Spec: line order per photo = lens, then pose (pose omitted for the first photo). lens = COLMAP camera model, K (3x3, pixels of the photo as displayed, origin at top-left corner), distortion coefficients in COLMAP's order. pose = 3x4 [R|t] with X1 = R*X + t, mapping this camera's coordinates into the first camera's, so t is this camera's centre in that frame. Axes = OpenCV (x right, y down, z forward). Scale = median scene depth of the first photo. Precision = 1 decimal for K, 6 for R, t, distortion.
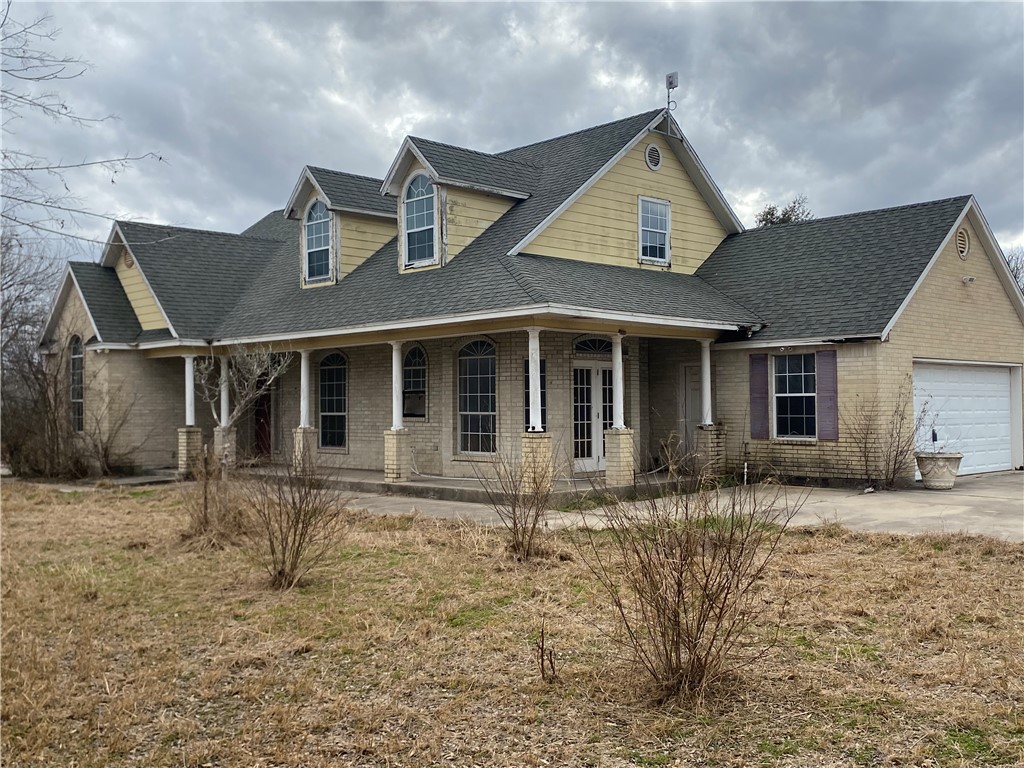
lens RADIAL K [[1144.1, 0, 514.6], [0, 1144.1, 383.8], [0, 0, 1]] dist [0.024132, 0.000000]
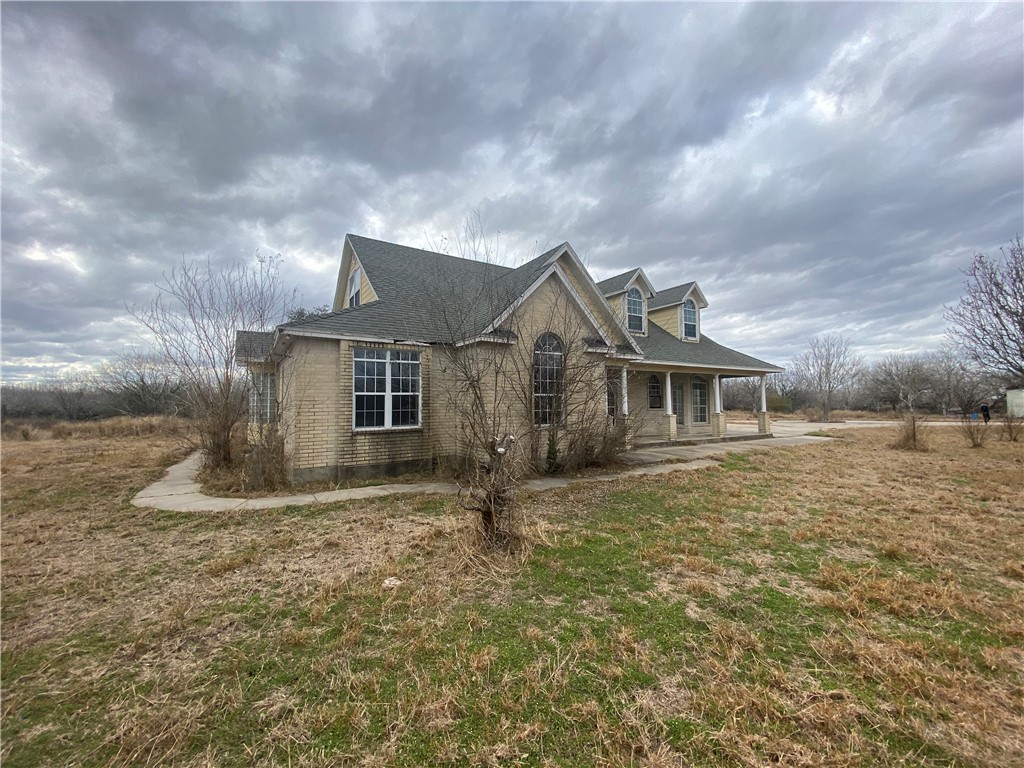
lens RADIAL K [[417.7, 0, 518.6], [0, 417.7, 387.7], [0, 0, 1]] dist [-0.002167, -0.008112]
pose [[0.191415, 0.041781, 0.980620, -0.962377], [-0.022953, 0.999011, -0.038085, 0.029203], [-0.981241, -0.015218, 0.192185, 1.202310]]
